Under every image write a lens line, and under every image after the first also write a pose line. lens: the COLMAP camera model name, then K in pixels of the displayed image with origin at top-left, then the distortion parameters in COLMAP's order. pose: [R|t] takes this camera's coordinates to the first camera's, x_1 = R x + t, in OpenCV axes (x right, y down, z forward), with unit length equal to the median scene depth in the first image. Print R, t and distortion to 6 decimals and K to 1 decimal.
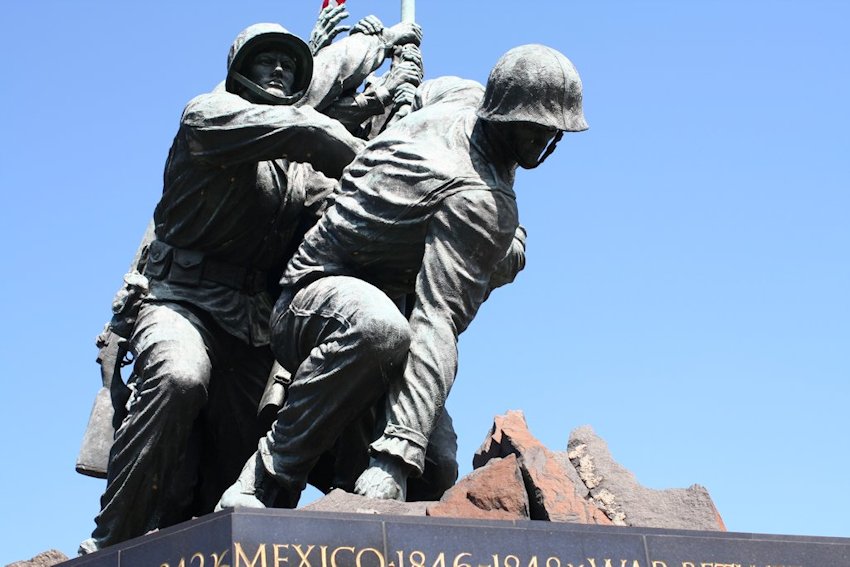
lens RADIAL K [[1368.3, 0, 425.0], [0, 1368.3, 283.5], [0, 0, 1]] dist [-0.097143, 0.013445]
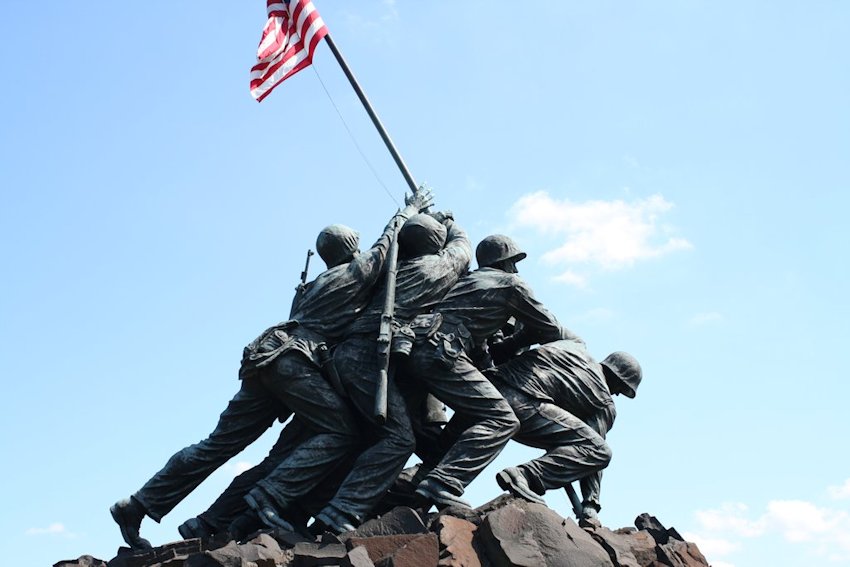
lens RADIAL K [[1368.3, 0, 425.0], [0, 1368.3, 283.5], [0, 0, 1]] dist [-0.097143, 0.013445]
pose [[0.294136, 0.391625, 0.871845, -2.209501], [-0.452871, 0.860402, -0.233699, 0.452038], [-0.841660, -0.326095, 0.430431, 0.302559]]
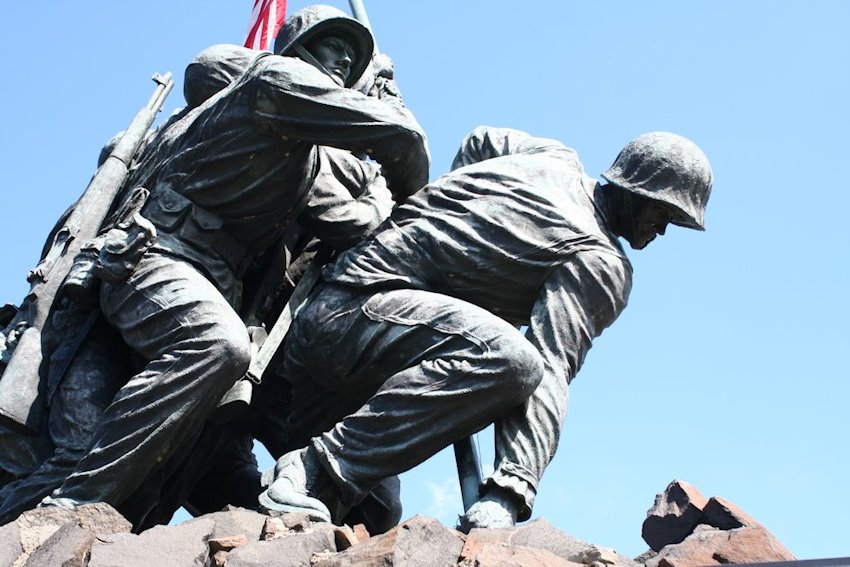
lens RADIAL K [[1368.3, 0, 425.0], [0, 1368.3, 283.5], [0, 0, 1]] dist [-0.097143, 0.013445]
pose [[0.874681, 0.303613, 0.377826, -0.437357], [-0.274980, 0.952753, -0.129024, 0.114468], [-0.399148, 0.008960, 0.916843, 0.139574]]
